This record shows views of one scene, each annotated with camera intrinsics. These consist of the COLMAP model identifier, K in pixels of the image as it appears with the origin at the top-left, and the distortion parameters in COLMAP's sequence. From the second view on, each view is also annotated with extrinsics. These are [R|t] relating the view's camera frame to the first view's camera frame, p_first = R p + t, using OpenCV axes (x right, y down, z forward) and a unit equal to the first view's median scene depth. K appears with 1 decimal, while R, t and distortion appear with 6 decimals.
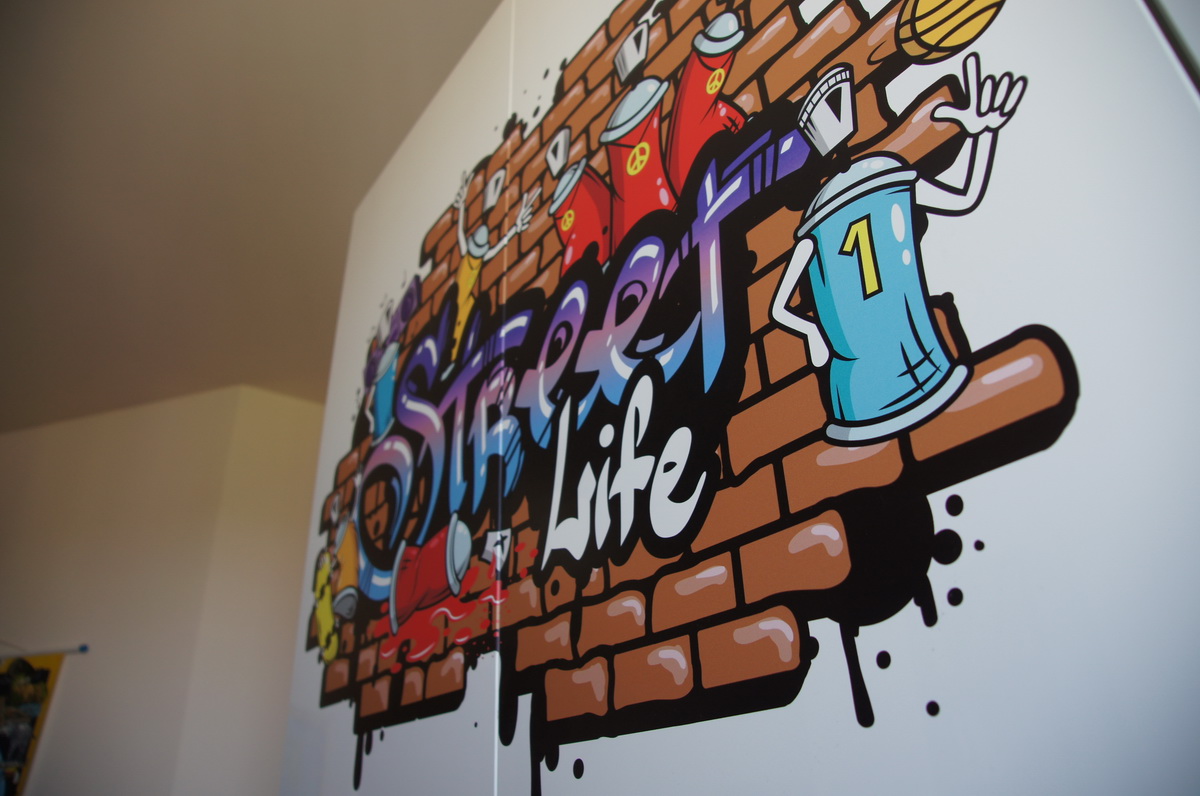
lens RADIAL K [[812.4, 0, 598.8], [0, 812.4, 398.0], [0, 0, 1]] dist [-0.114149, 0.020654]
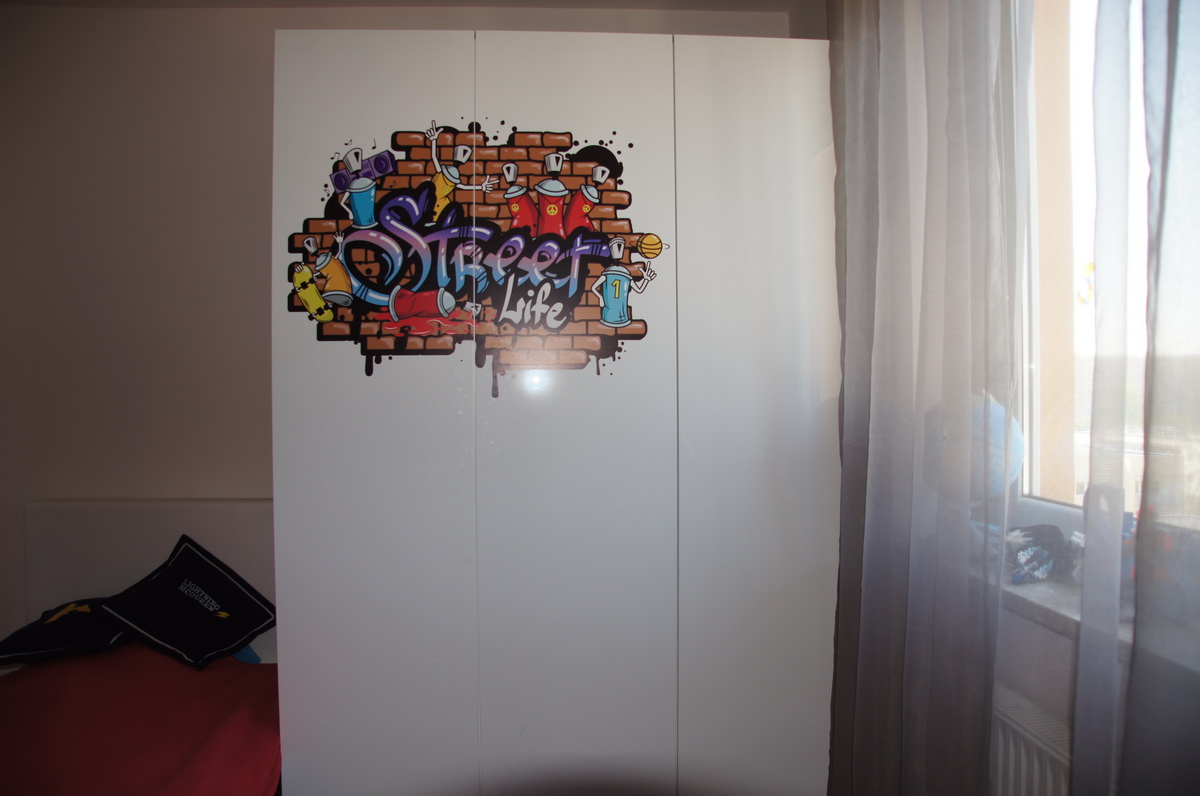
lens RADIAL K [[812.4, 0, 598.8], [0, 812.4, 399.5], [0, 0, 1]] dist [-0.114149, 0.020654]
pose [[0.535474, 0.020540, 0.844302, -2.856297], [-0.413756, 0.877894, 0.241055, -0.532431], [-0.736256, -0.478414, 0.478588, -1.198236]]
